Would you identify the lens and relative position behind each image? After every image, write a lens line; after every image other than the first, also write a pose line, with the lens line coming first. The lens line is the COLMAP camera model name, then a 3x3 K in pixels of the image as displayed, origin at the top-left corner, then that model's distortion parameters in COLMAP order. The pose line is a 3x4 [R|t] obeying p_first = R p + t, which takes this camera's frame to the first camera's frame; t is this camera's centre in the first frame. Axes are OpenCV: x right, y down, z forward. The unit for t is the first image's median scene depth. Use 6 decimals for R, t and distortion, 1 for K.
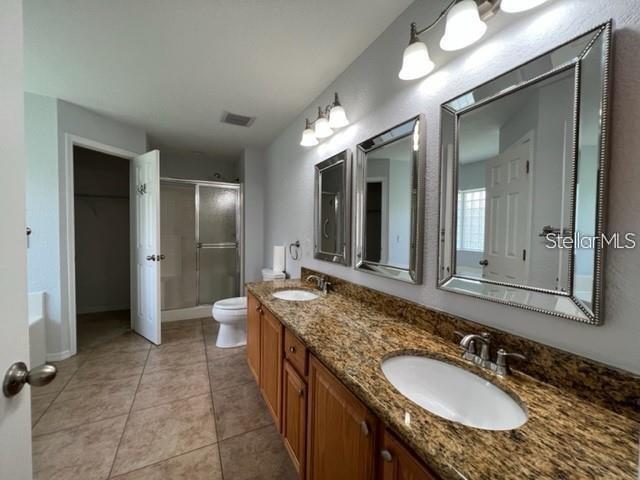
lens RADIAL K [[254.0, 0, 319.2], [0, 254.0, 240.1], [0, 0, 1]] dist [-0.000590, -0.000084]
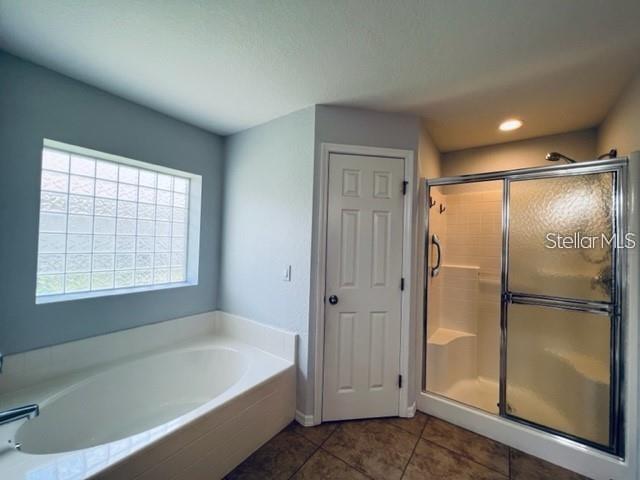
lens RADIAL K [[257.1, 0, 318.6], [0, 257.1, 239.0], [0, 0, 1]] dist [0.009671, 0.000651]
pose [[0.458478, -0.016813, -0.888547, -0.271281], [-0.040849, 0.998366, -0.039968, -0.078348], [0.887767, 0.054621, 0.457042, 0.638897]]
